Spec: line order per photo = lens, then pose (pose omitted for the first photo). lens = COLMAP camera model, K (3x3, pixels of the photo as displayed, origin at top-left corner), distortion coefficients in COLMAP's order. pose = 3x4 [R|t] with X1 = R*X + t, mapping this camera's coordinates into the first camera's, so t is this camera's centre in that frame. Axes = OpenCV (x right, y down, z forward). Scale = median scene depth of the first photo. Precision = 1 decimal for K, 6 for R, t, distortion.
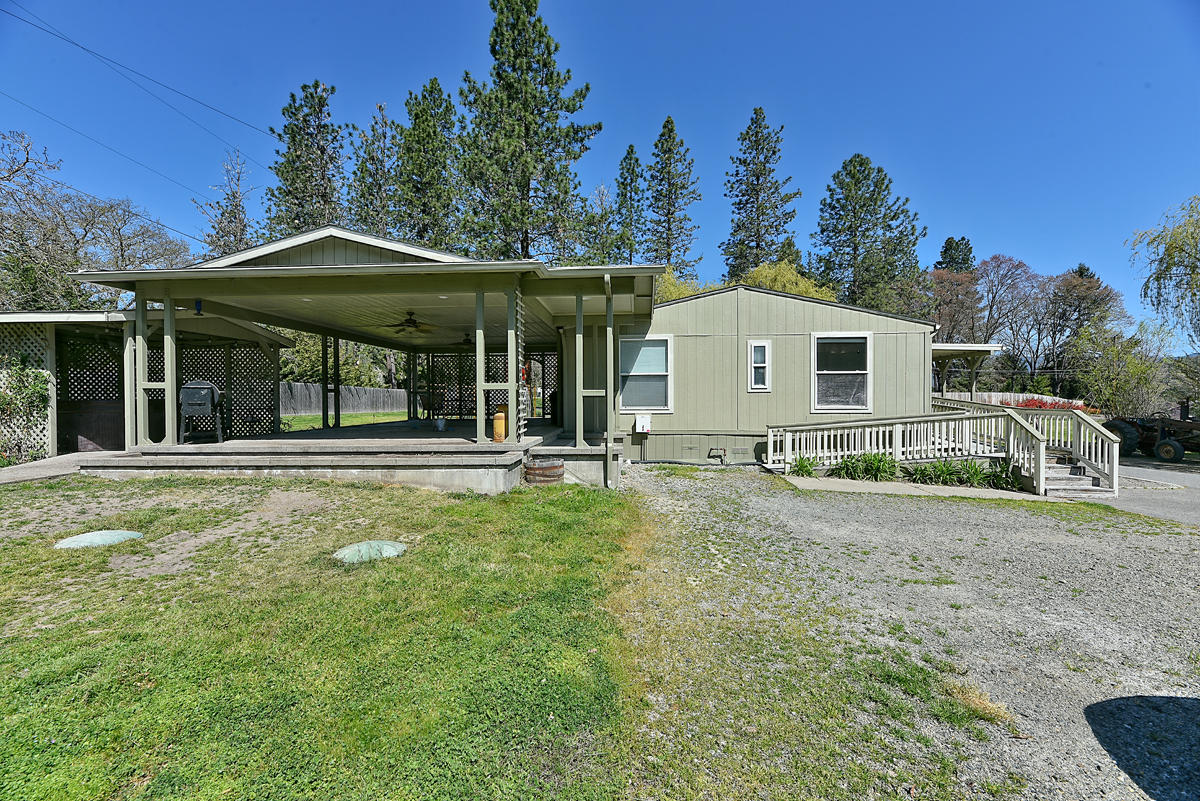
lens RADIAL K [[477.0, 0, 593.2], [0, 477.0, 408.2], [0, 0, 1]] dist [-0.000683, -0.000754]
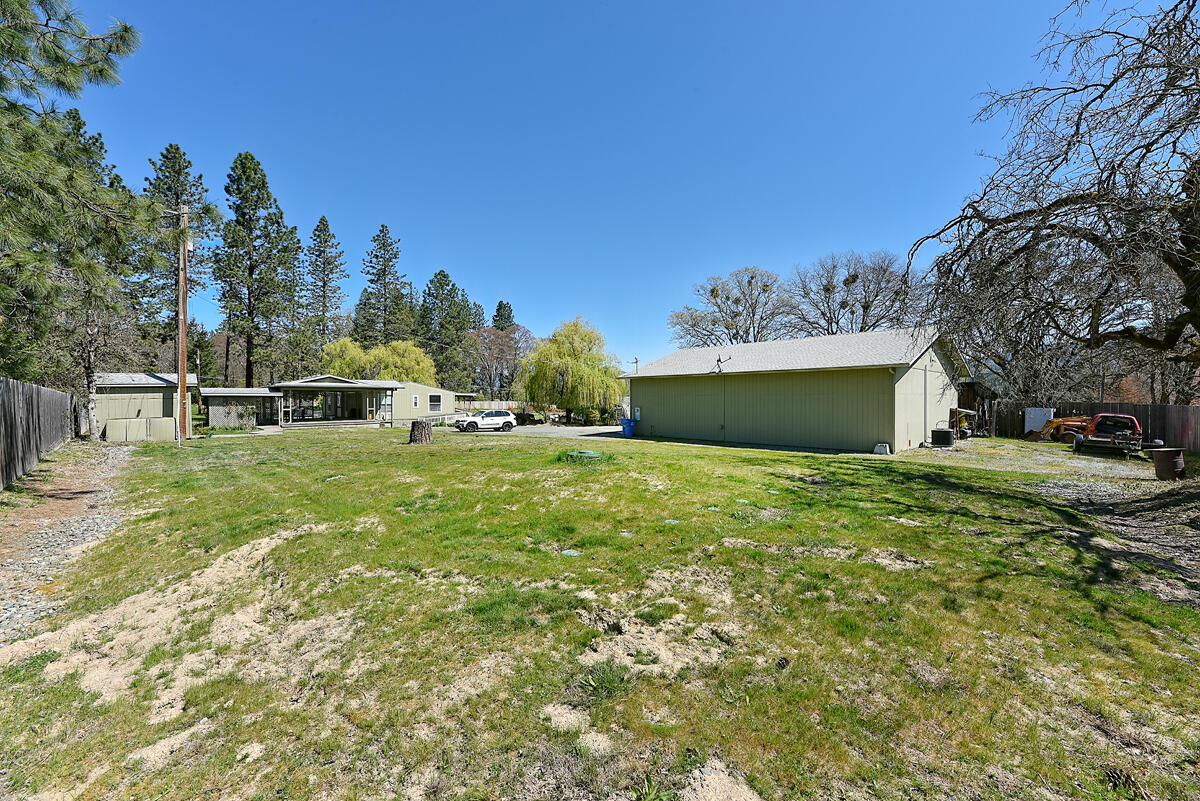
lens RADIAL K [[477.0, 0, 594.4], [0, 477.0, 406.5], [0, 0, 1]] dist [-0.000683, -0.000754]
pose [[0.700903, -0.012784, 0.713142, -0.323135], [0.022467, 0.999739, -0.004161, 0.001345], [-0.712902, 0.018939, 0.701008, -0.638316]]
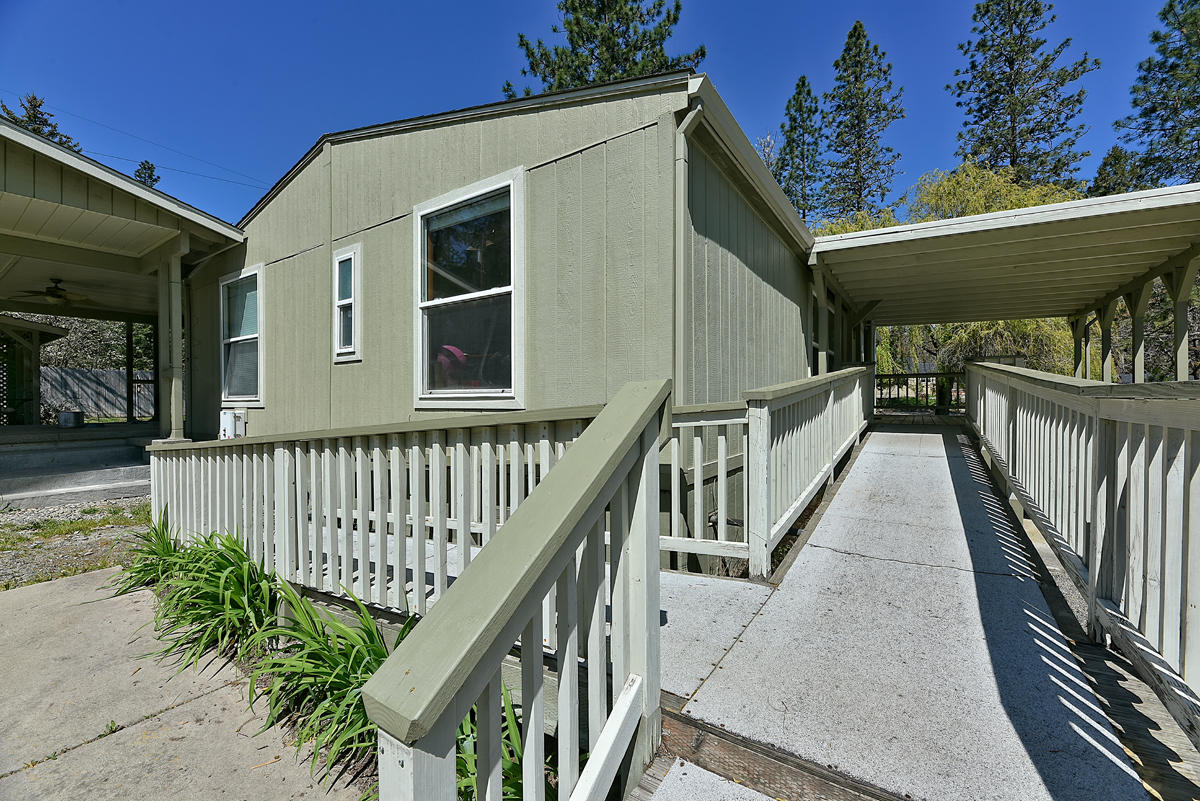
lens RADIAL K [[477.0, 0, 602.3], [0, 477.0, 403.5], [0, 0, 1]] dist [-0.000683, -0.000754]
pose [[0.878977, 0.001300, -0.476863, 0.171830], [-0.005993, 0.999947, -0.008321, 0.001706], [0.476827, 0.010171, 0.878938, 0.159227]]
